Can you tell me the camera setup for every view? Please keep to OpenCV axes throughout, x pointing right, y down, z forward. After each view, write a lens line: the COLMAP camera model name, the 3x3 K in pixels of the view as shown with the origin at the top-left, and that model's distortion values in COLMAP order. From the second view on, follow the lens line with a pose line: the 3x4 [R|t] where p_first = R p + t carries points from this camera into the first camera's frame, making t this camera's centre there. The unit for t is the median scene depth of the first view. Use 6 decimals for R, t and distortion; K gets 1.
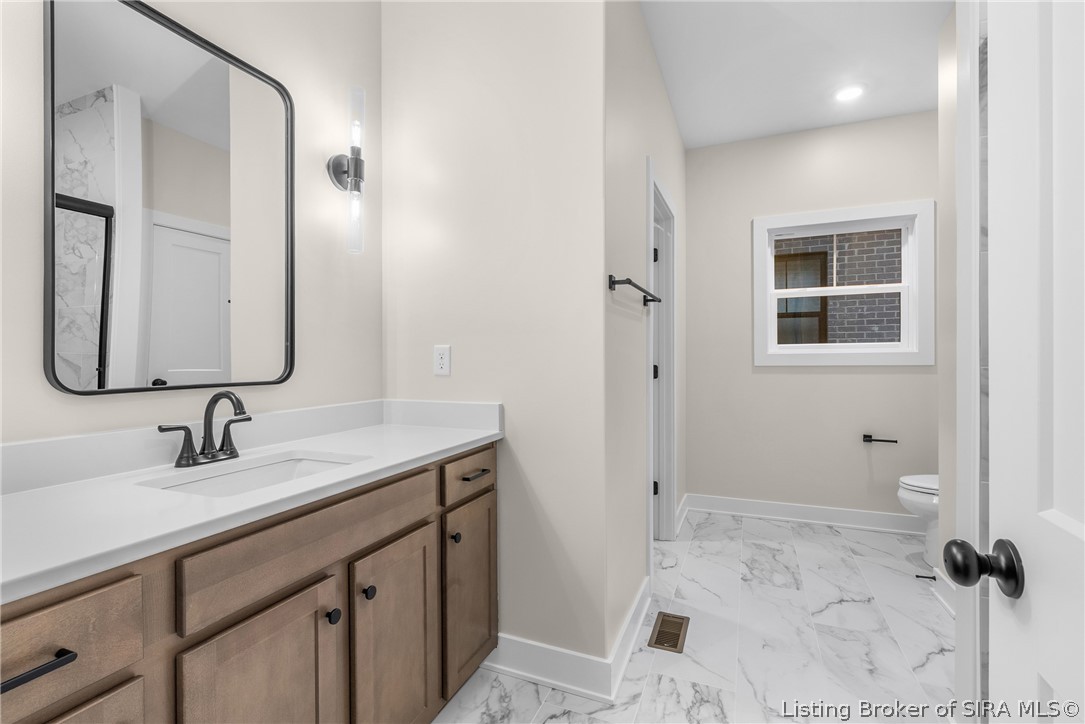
lens RADIAL K [[492.9, 0, 542.1], [0, 492.9, 360.0], [0, 0, 1]] dist [-0.005481, 0.000138]
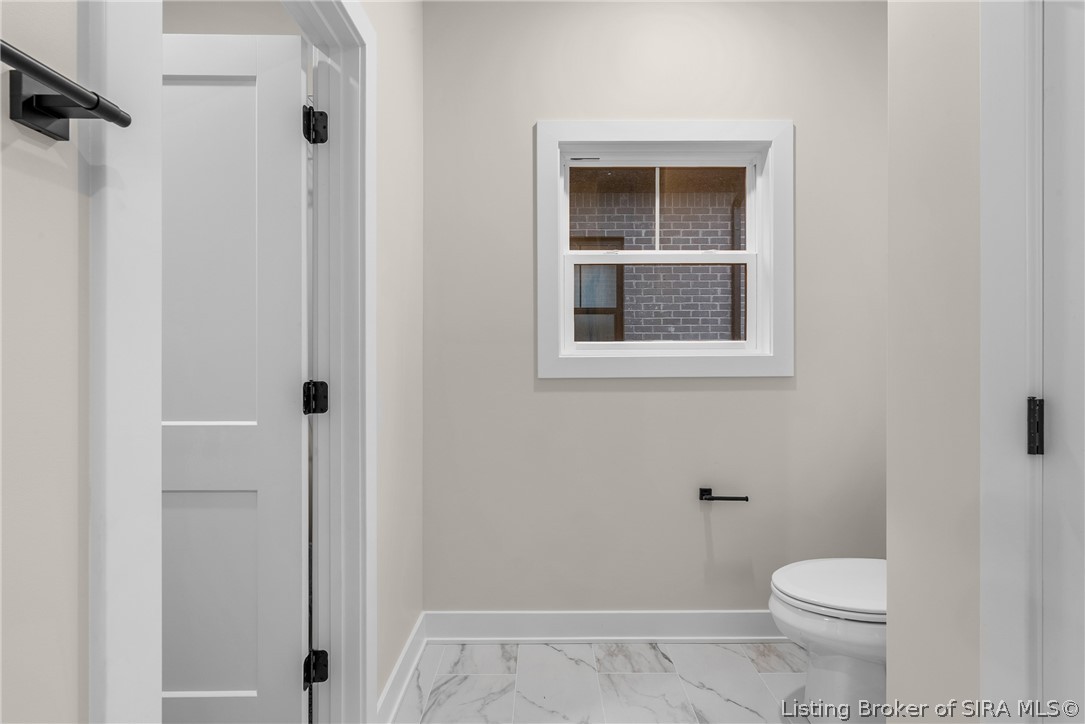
lens RADIAL K [[492.9, 0, 545.8], [0, 492.9, 362.4], [0, 0, 1]] dist [-0.005481, 0.000138]
pose [[0.920706, 0.001811, 0.390253, 0.126600], [-0.001232, 0.999998, -0.001734, -0.002926], [-0.390255, 0.001116, 0.920706, 0.275112]]
